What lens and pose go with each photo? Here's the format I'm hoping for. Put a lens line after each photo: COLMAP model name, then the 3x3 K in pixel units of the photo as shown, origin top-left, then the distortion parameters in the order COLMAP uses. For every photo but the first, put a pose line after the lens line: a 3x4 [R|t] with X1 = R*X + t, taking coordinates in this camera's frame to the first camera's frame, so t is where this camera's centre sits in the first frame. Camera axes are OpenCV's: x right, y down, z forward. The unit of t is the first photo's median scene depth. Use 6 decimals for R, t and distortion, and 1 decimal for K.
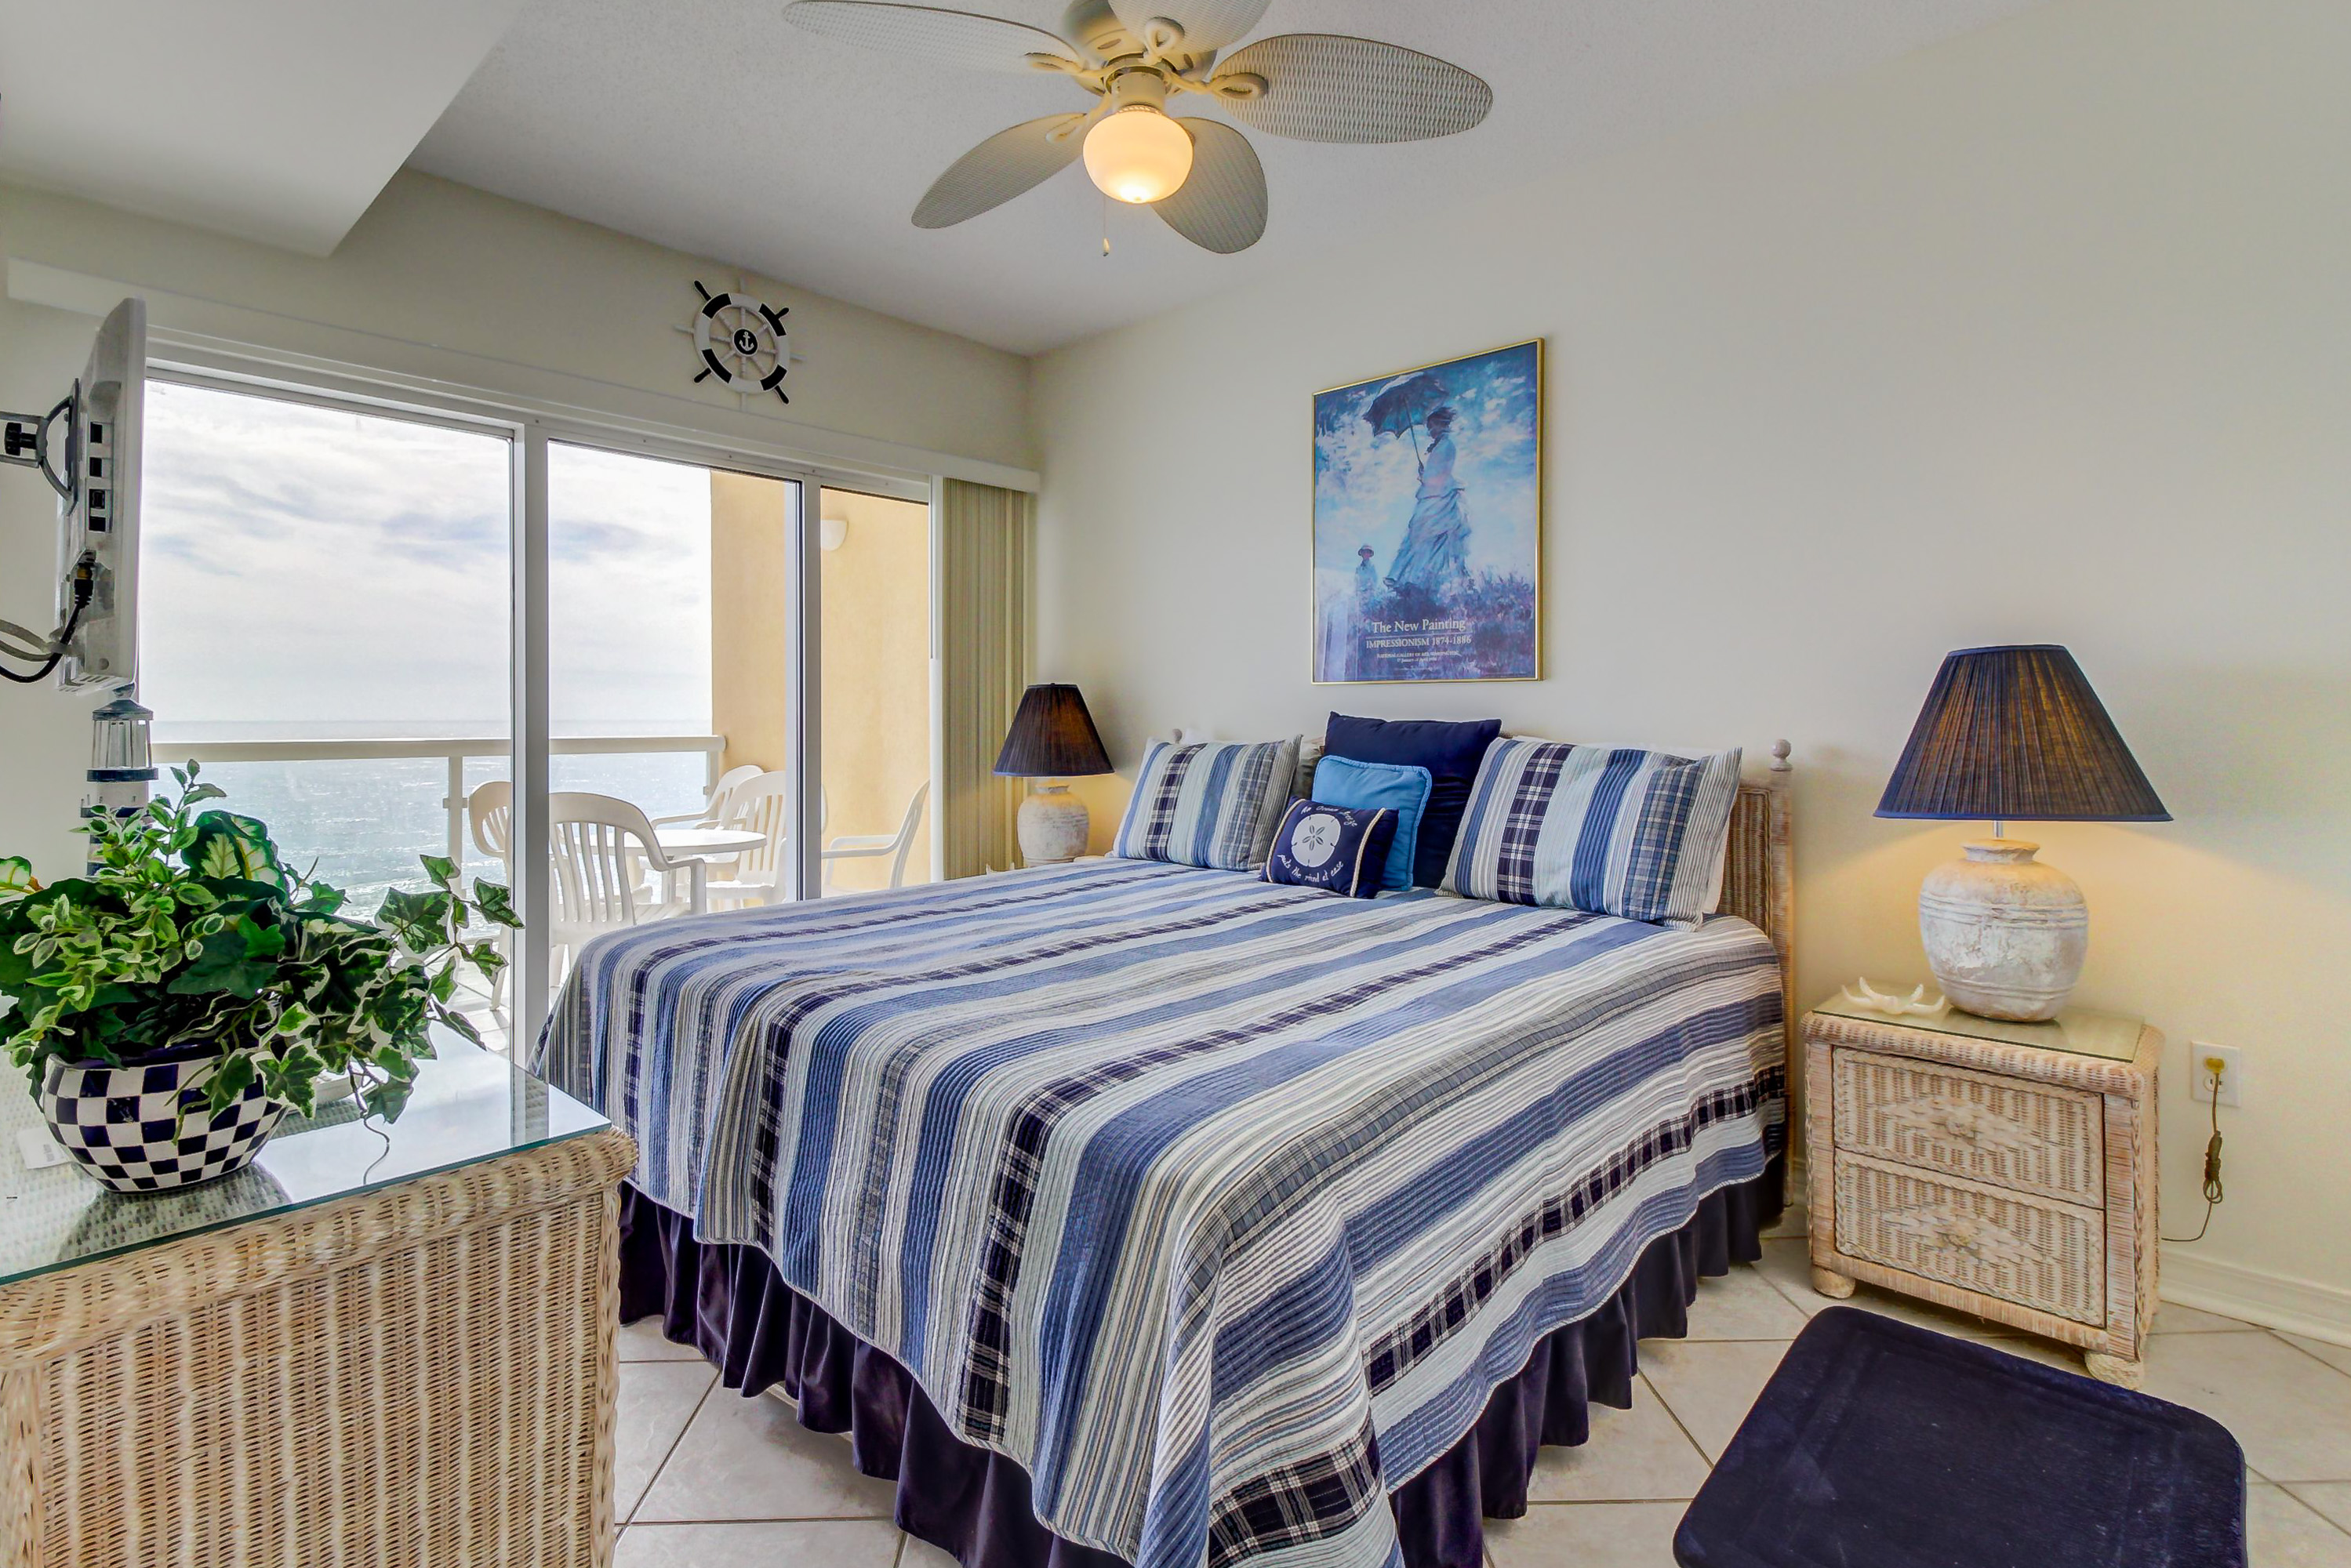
lens RADIAL K [[1090.6, 0, 1190.4], [0, 1090.6, 731.5], [0, 0, 1]] dist [0.022395, -0.013110]
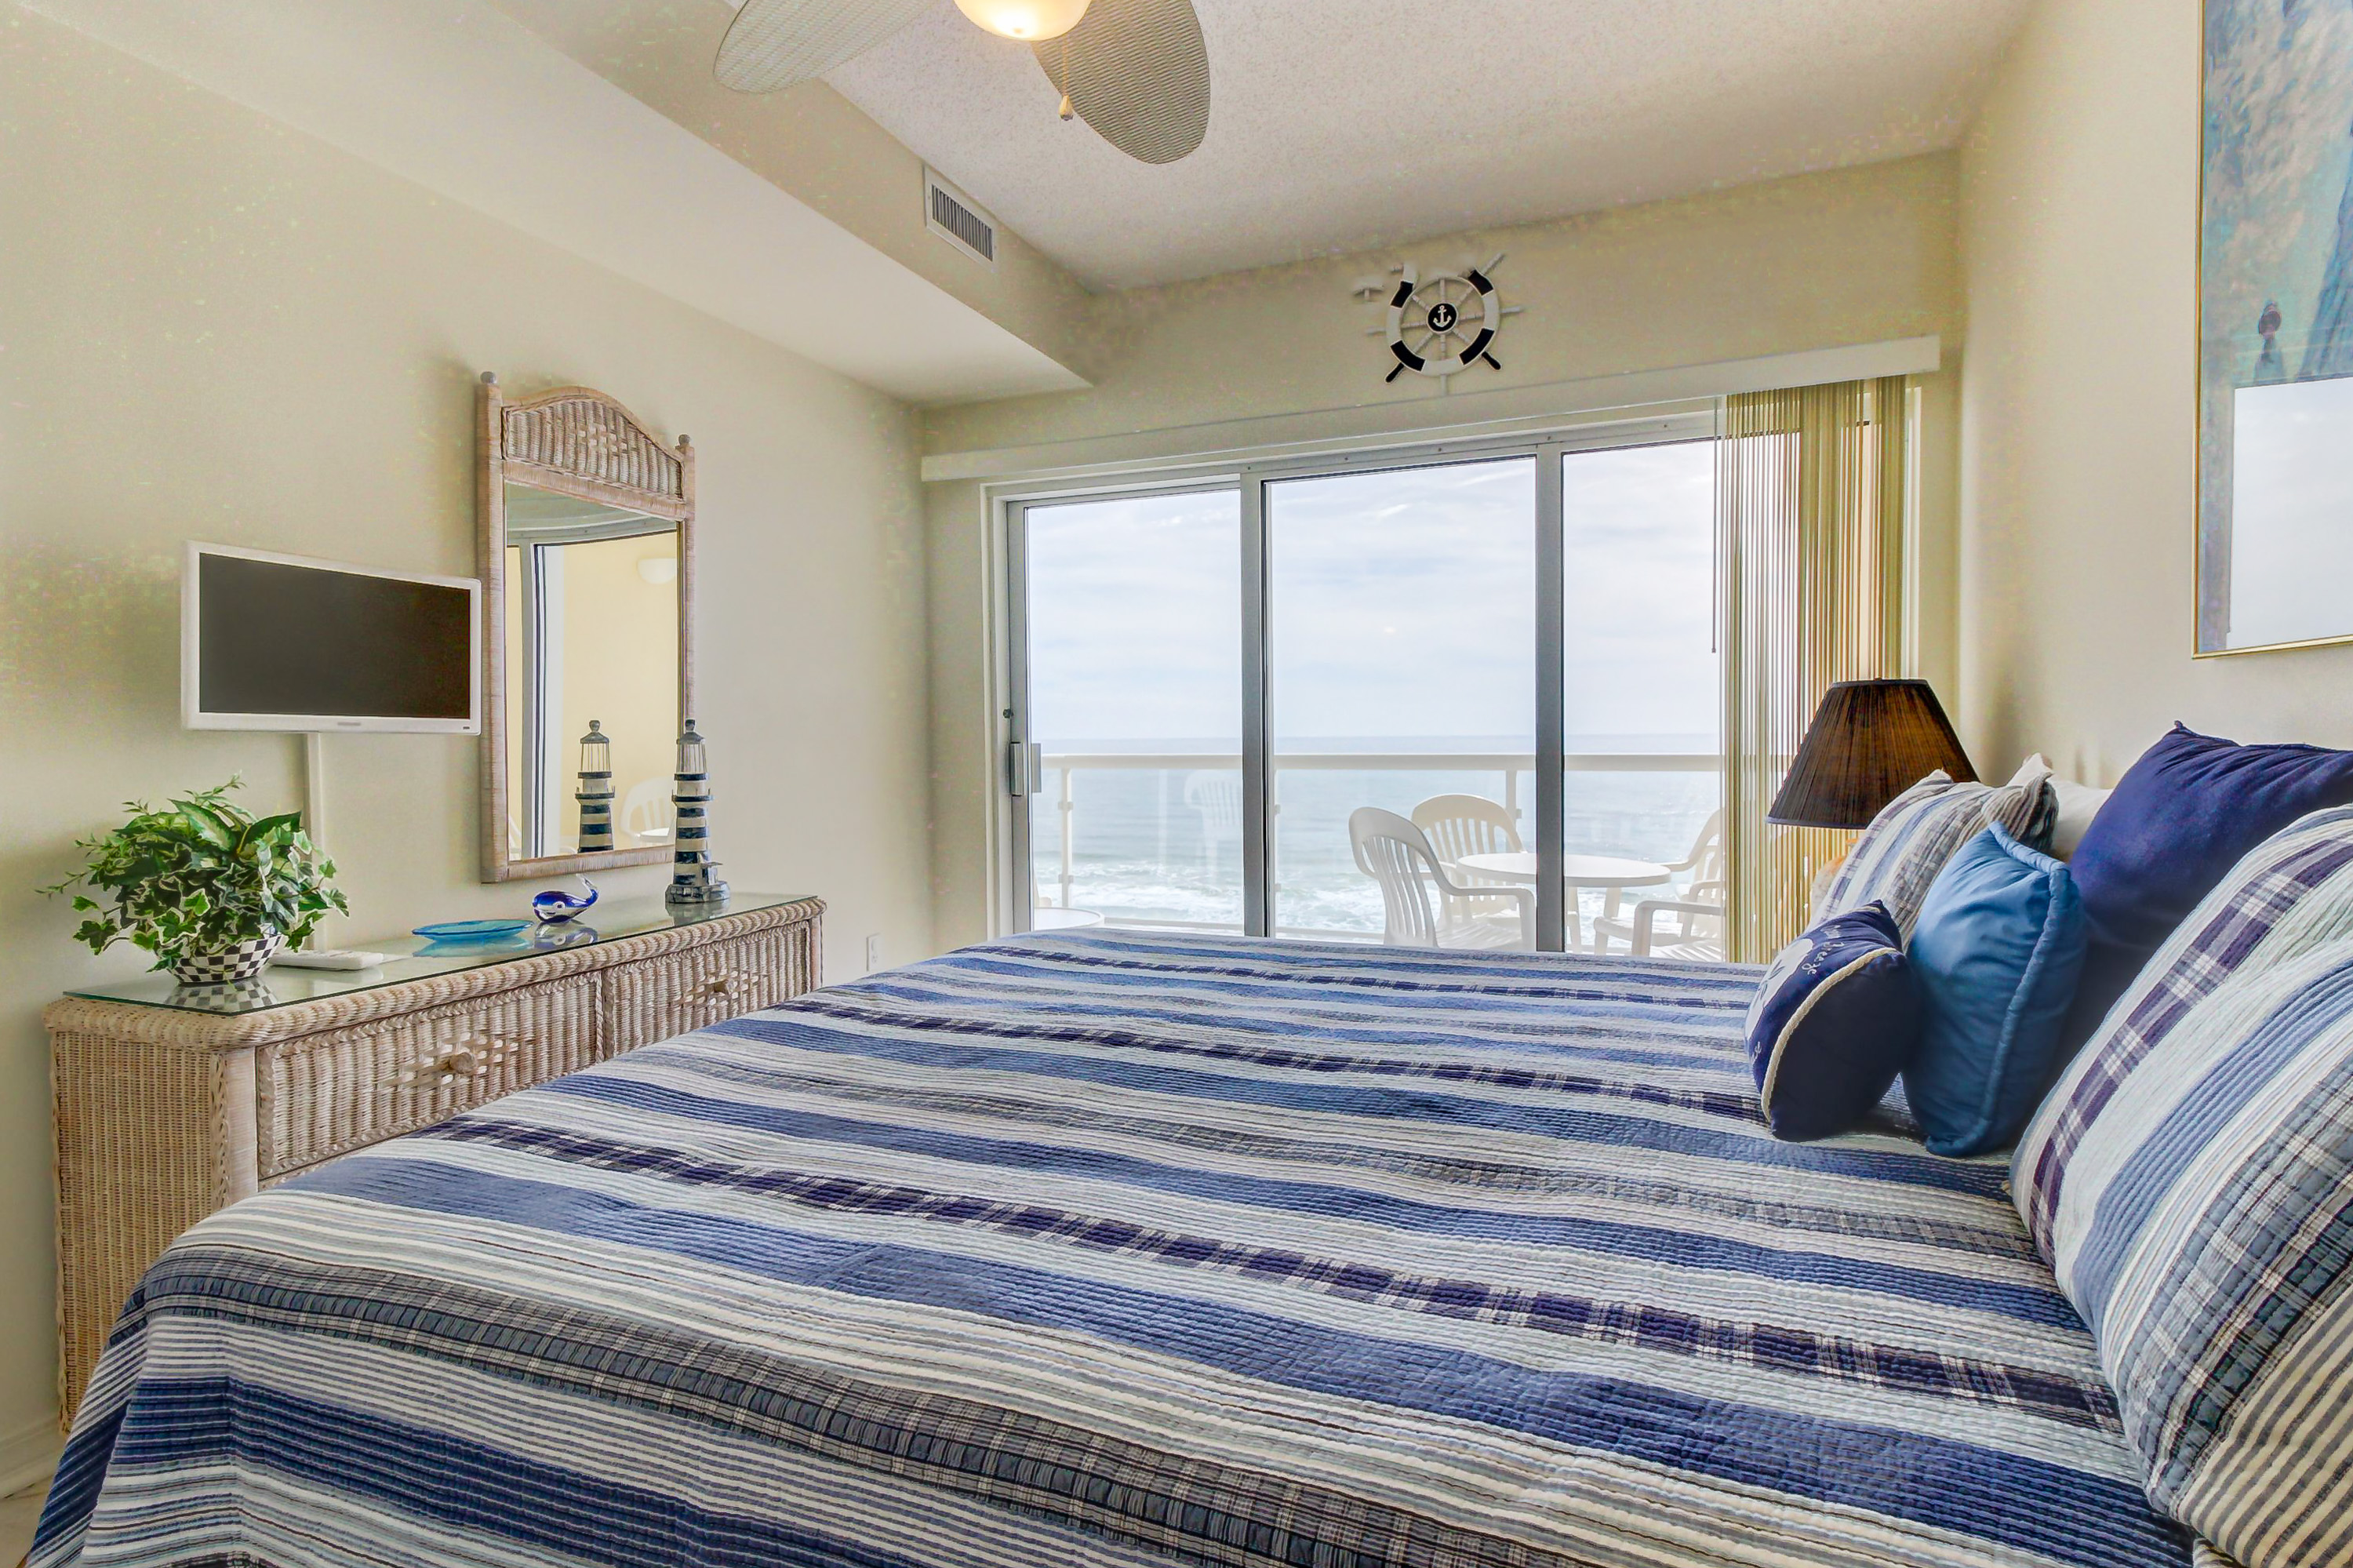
lens RADIAL K [[1148.6, 0, 1180.8], [0, 1148.6, 754.7], [0, 0, 1]] dist [0.012340, -0.000306]
pose [[0.355158, 0.015259, -0.934682, 0.417357], [-0.002827, 0.999880, 0.015249, -0.010656], [0.934802, -0.002773, 0.355158, 0.474753]]
